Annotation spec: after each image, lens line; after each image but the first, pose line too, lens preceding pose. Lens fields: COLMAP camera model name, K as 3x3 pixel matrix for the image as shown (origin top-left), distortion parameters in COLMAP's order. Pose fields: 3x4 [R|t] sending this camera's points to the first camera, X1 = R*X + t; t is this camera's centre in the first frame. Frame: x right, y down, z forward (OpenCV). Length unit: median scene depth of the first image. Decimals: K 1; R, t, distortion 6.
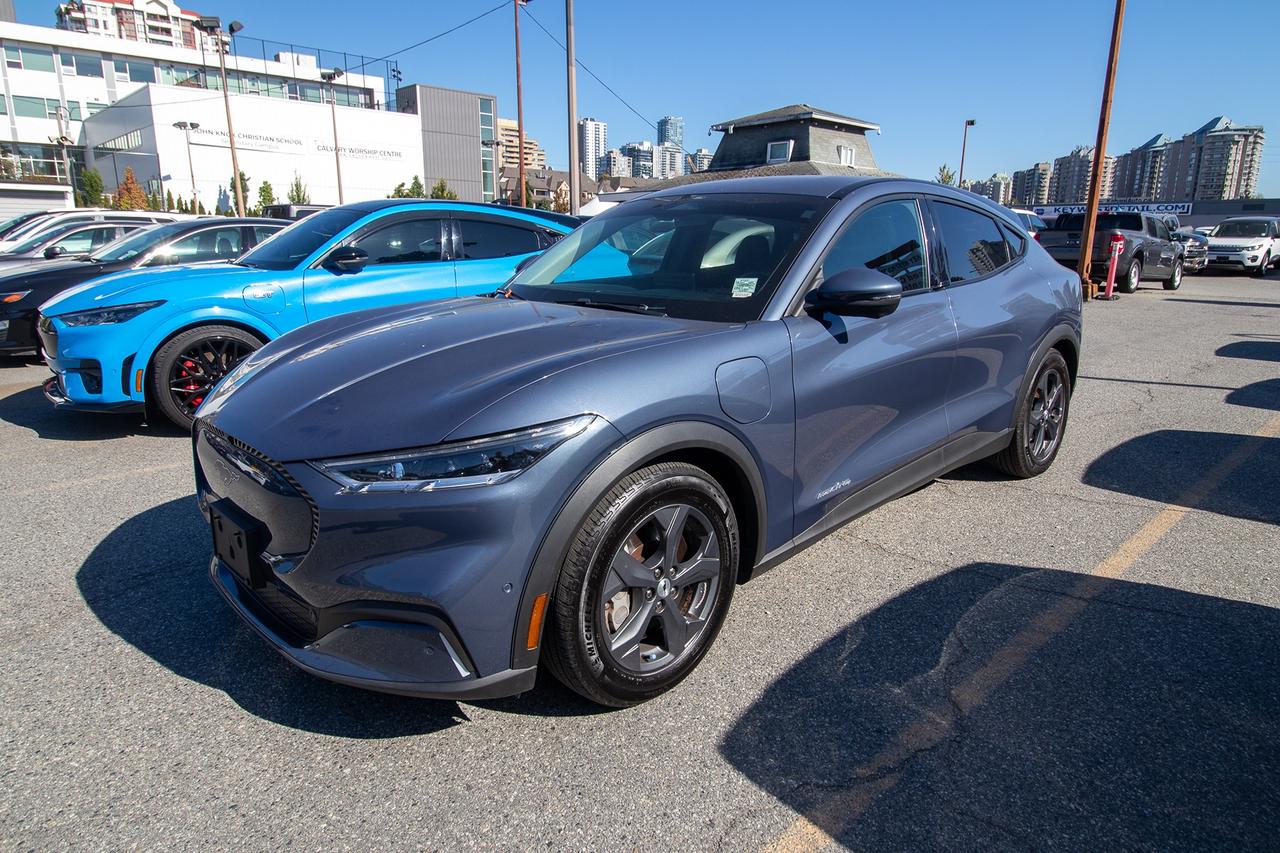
lens RADIAL K [[786.9, 0, 637.5], [0, 786.9, 426.4], [0, 0, 1]] dist [0.007602, -0.009350]
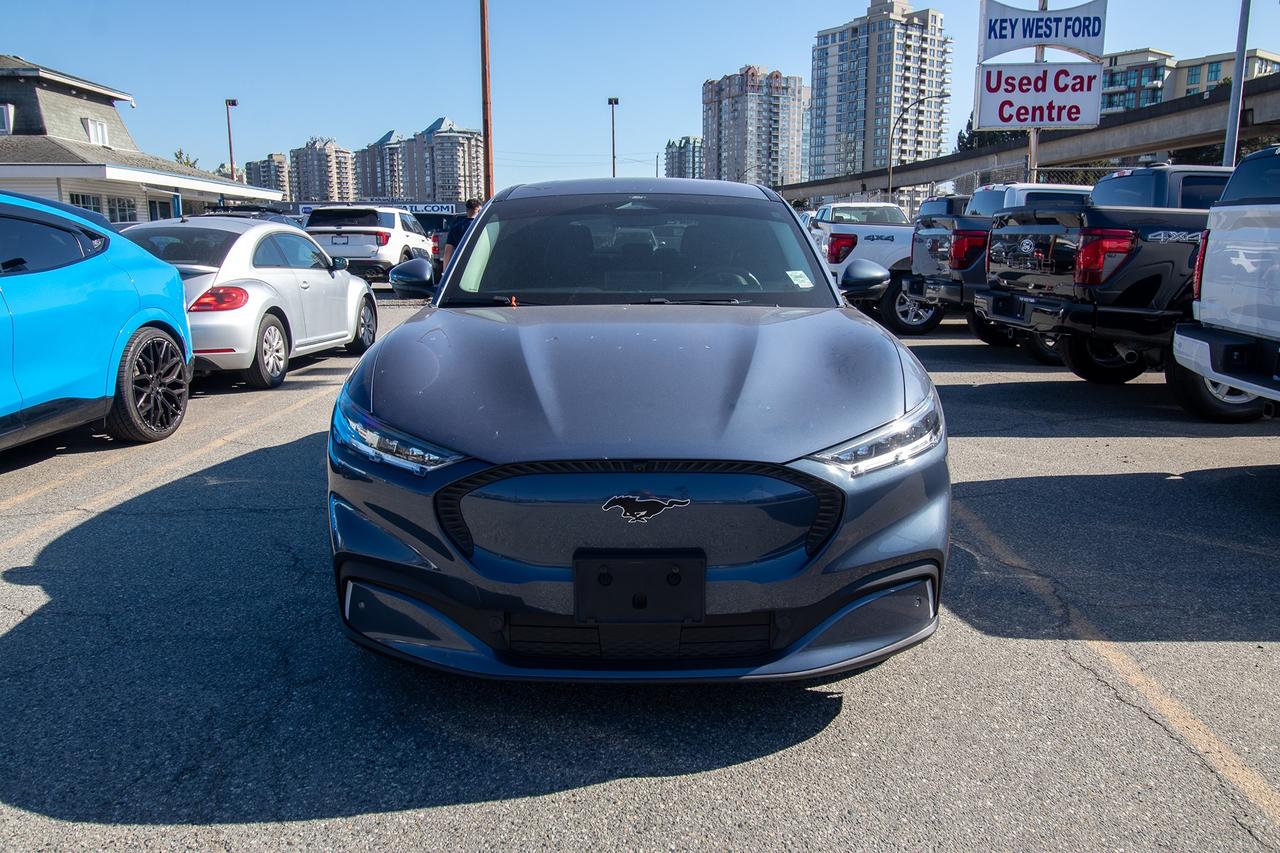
lens RADIAL K [[976.7, 0, 645.6], [0, 976.7, 424.7], [0, 0, 1]] dist [0.009803, -0.000861]
pose [[0.686598, -0.141913, 0.713053, -0.135369], [0.176767, 0.983920, 0.025613, -0.005927], [-0.705222, 0.108458, 0.700642, 0.025406]]
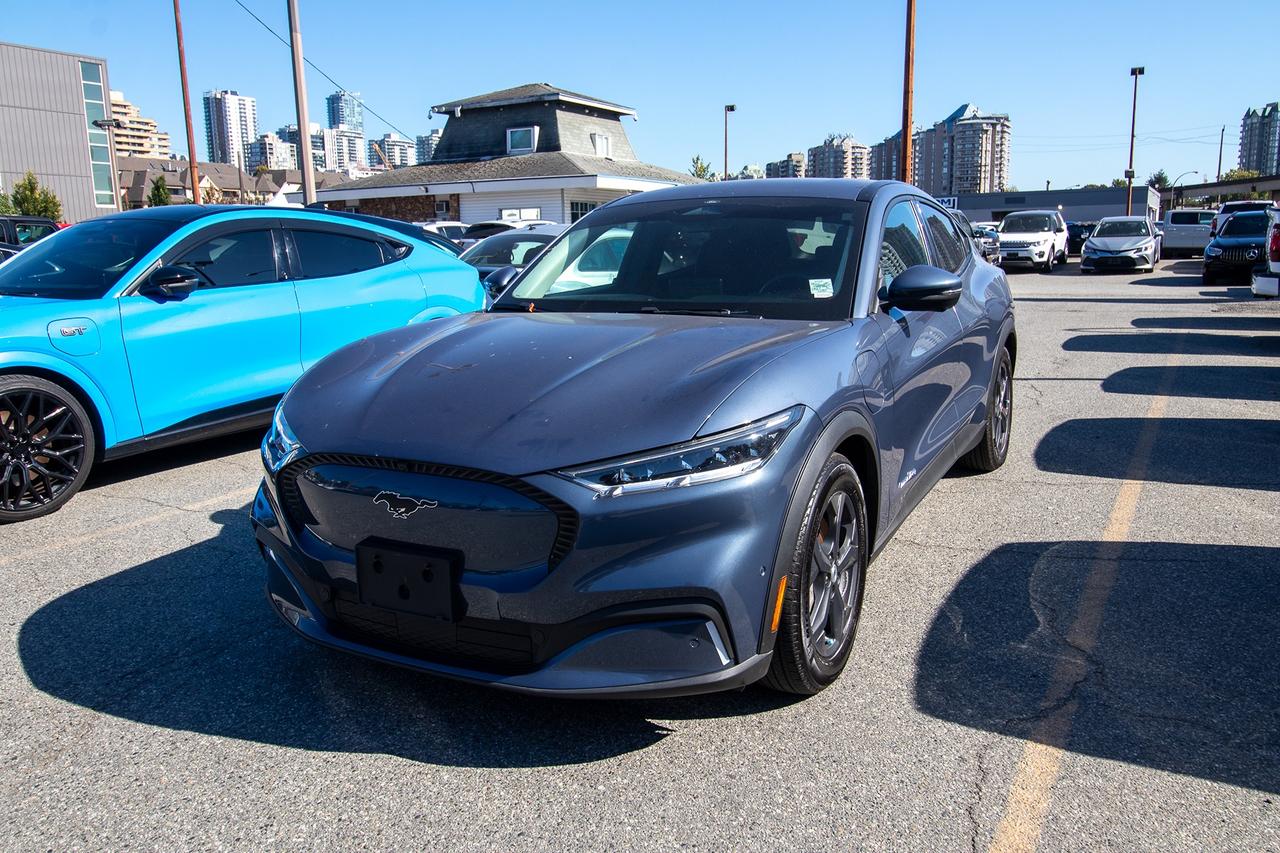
lens RADIAL K [[1019.3, 0, 641.1], [0, 1019.3, 427.5], [0, 0, 1]] dist [0.023068, -0.018970]
pose [[0.951734, -0.077070, 0.297091, -0.064436], [0.094530, 0.994512, -0.044837, 0.005422], [-0.292005, 0.070757, 0.953796, -0.024334]]
